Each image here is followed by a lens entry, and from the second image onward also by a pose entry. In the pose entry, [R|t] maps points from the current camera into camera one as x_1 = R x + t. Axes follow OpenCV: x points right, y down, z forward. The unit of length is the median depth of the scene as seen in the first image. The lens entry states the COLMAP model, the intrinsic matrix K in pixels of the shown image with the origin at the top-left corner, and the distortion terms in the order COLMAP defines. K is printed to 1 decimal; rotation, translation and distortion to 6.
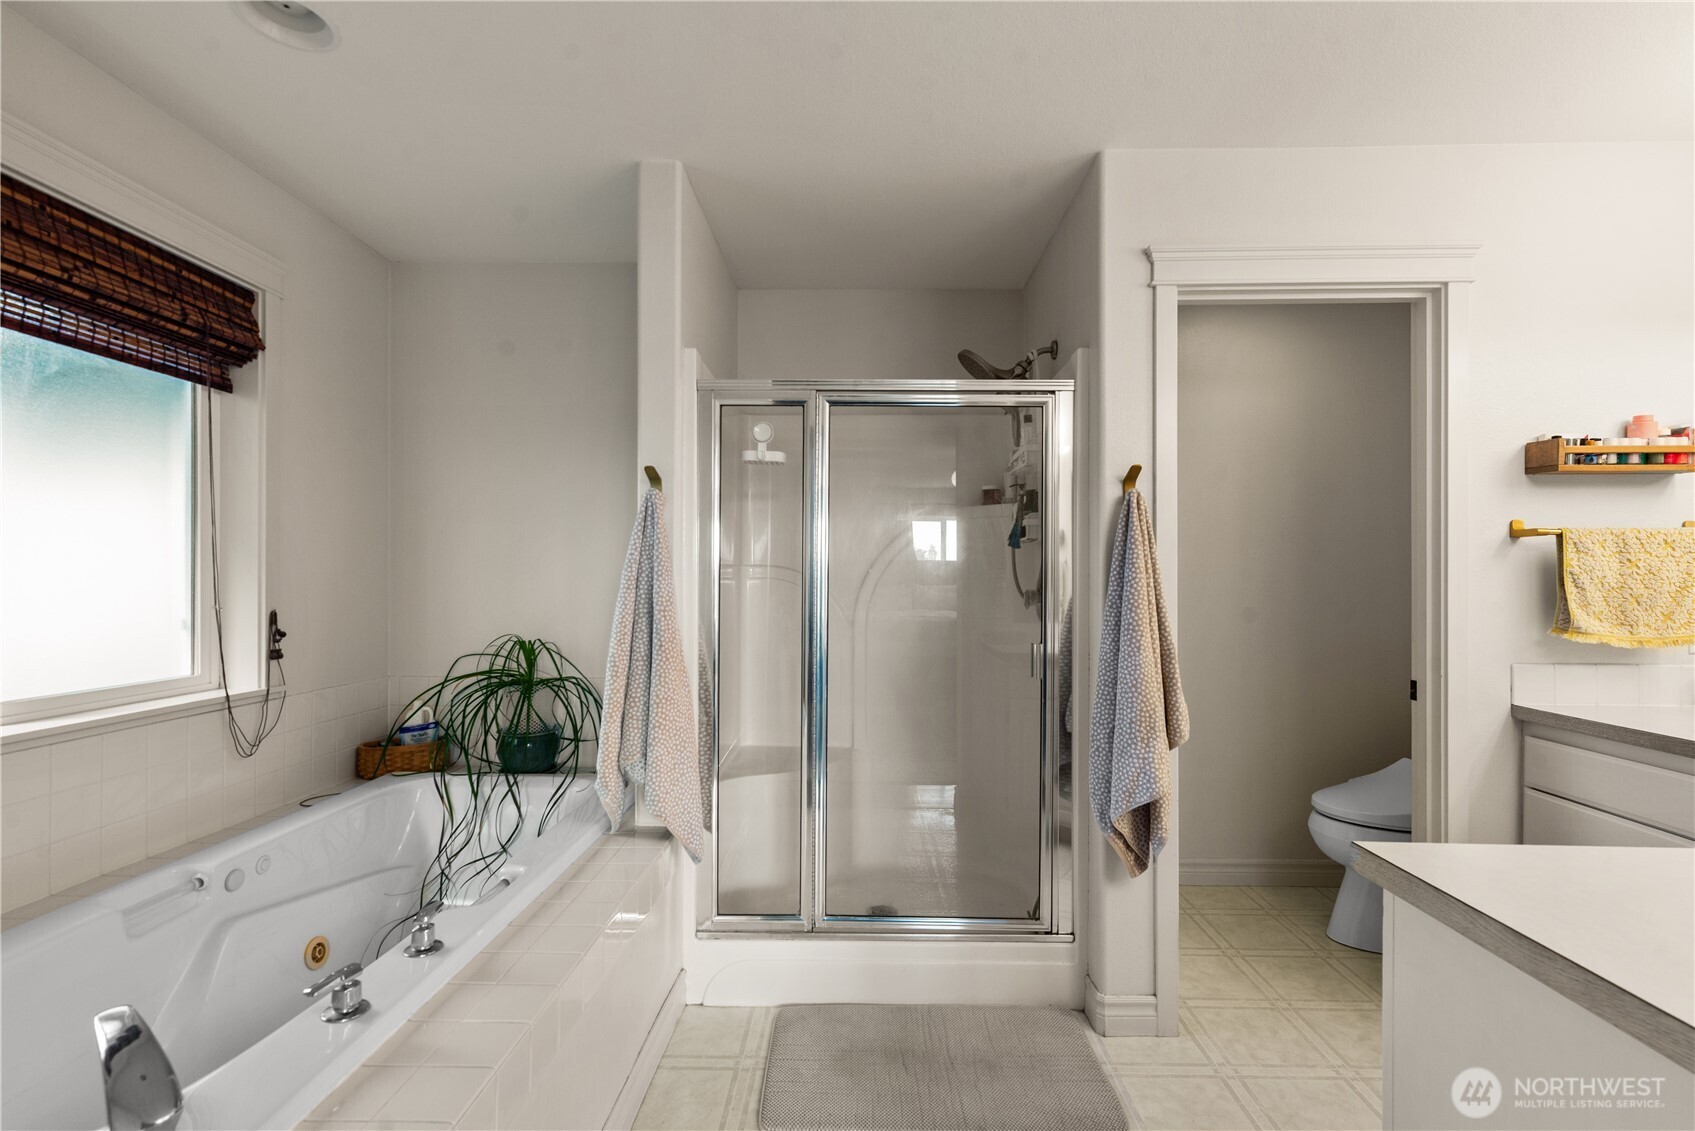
lens RADIAL K [[743.6, 0, 852.6], [0, 743.6, 578.7], [0, 0, 1]] dist [0.001544, 0.000083]
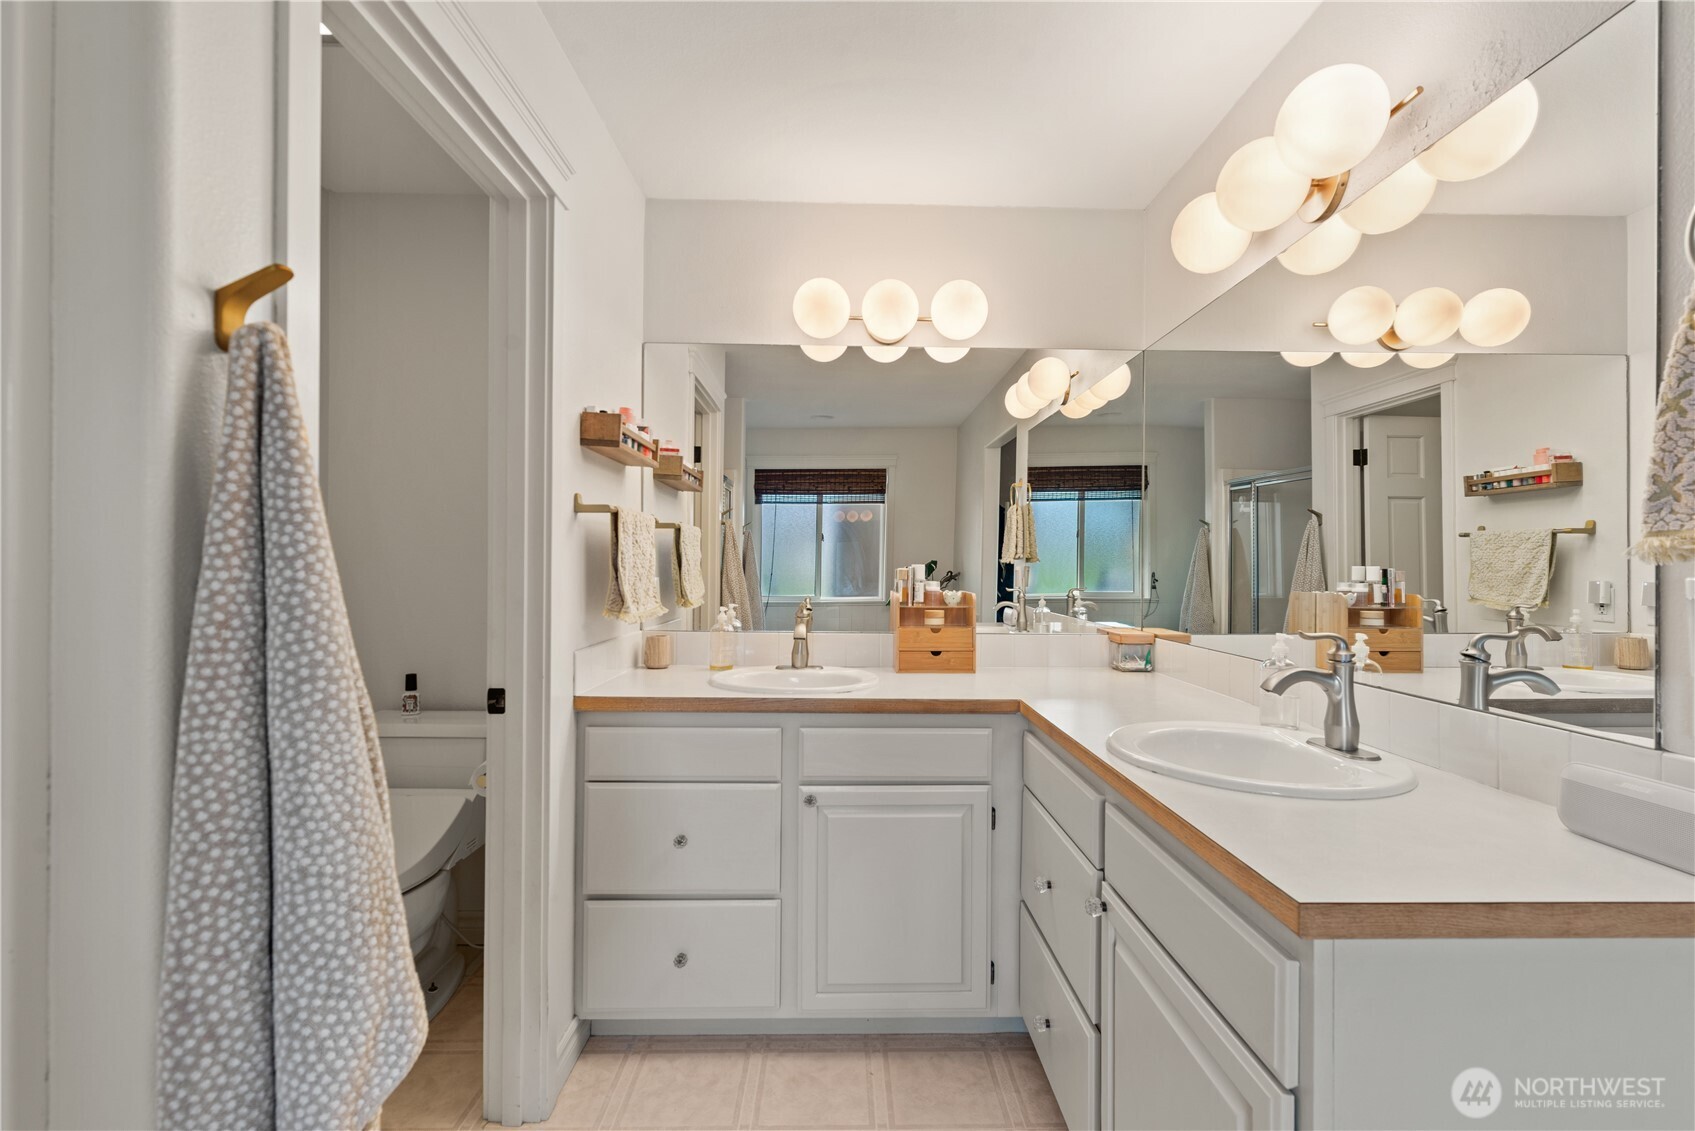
lens RADIAL K [[743.6, 0, 853.9], [0, 743.6, 565.5], [0, 0, 1]] dist [0.001544, 0.000083]
pose [[-0.059779, -0.002229, 0.998209, -0.042550], [-0.018948, 0.999820, 0.001097, 0.001741], [-0.998032, -0.018849, -0.059811, 0.743692]]
